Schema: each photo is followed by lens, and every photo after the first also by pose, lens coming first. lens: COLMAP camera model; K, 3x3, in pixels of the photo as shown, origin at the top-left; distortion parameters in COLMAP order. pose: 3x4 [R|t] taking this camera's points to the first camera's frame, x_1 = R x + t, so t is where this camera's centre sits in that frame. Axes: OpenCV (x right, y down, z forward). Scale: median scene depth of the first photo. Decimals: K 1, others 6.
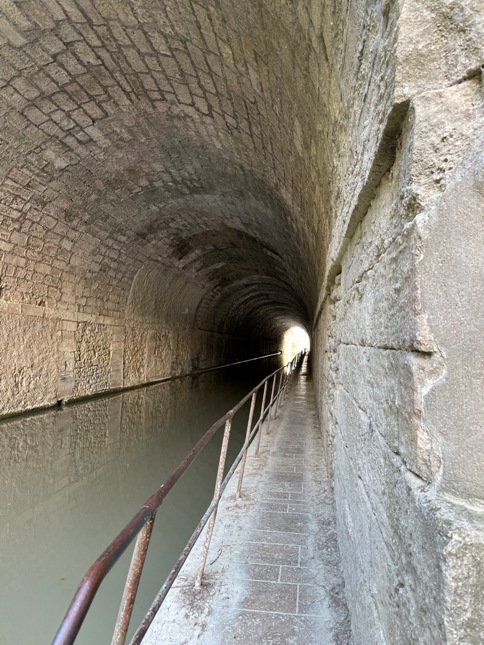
lens RADIAL K [[487.6, 0, 241.4], [0, 487.6, 321.0], [0, 0, 1]] dist [0.061923, -0.001570]
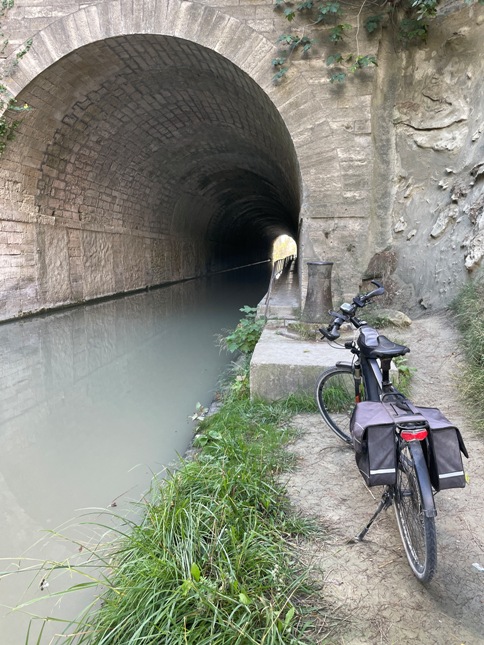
lens RADIAL K [[487.6, 0, 240.4], [0, 487.6, 322.8], [0, 0, 1]] dist [0.061923, -0.001570]
pose [[0.999154, -0.036699, 0.018536, -0.065587], [0.032565, 0.981608, 0.188108, -0.014722], [-0.025099, -0.187345, 0.981973, -0.511407]]
